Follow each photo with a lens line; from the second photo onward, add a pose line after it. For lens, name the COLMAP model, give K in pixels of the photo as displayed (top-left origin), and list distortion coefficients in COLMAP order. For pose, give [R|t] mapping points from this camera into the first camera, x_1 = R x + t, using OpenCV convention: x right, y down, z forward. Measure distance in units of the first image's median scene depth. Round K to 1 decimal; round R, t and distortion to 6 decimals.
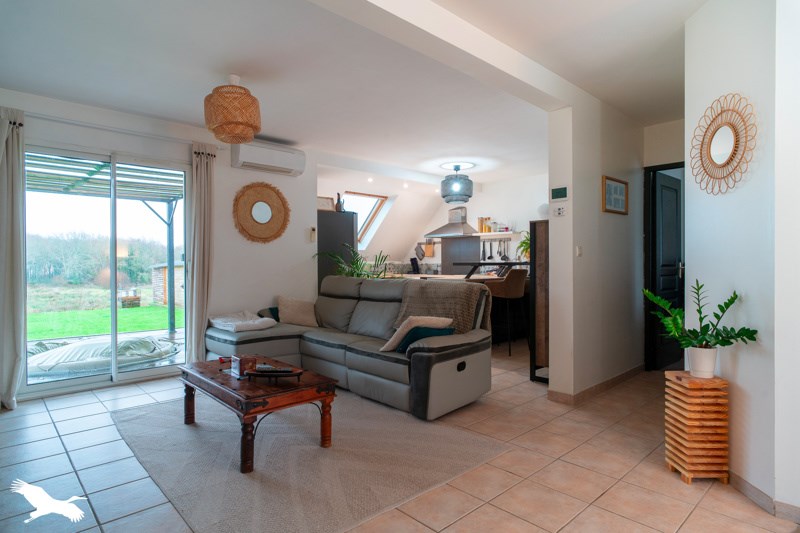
lens RADIAL K [[451.9, 0, 400.0], [0, 451.9, 266.5], [0, 0, 1]] dist [-0.001288, 0.000395]
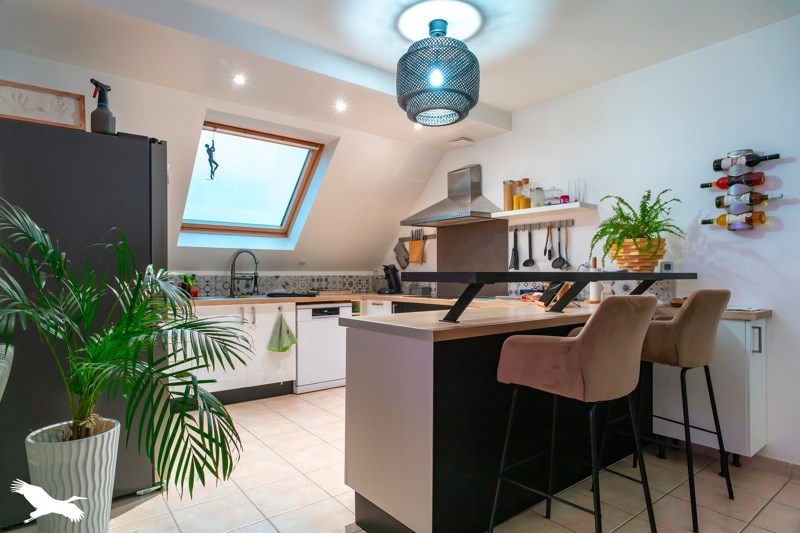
lens RADIAL K [[451.9, 0, 400.0], [0, 451.9, 266.5], [0, 0, 1]] dist [-0.001288, 0.000395]
pose [[0.996053, -0.001501, -0.088751, 0.111203], [-0.000672, 0.999701, -0.024457, -0.004041], [0.088761, 0.024420, 0.995754, 0.536168]]
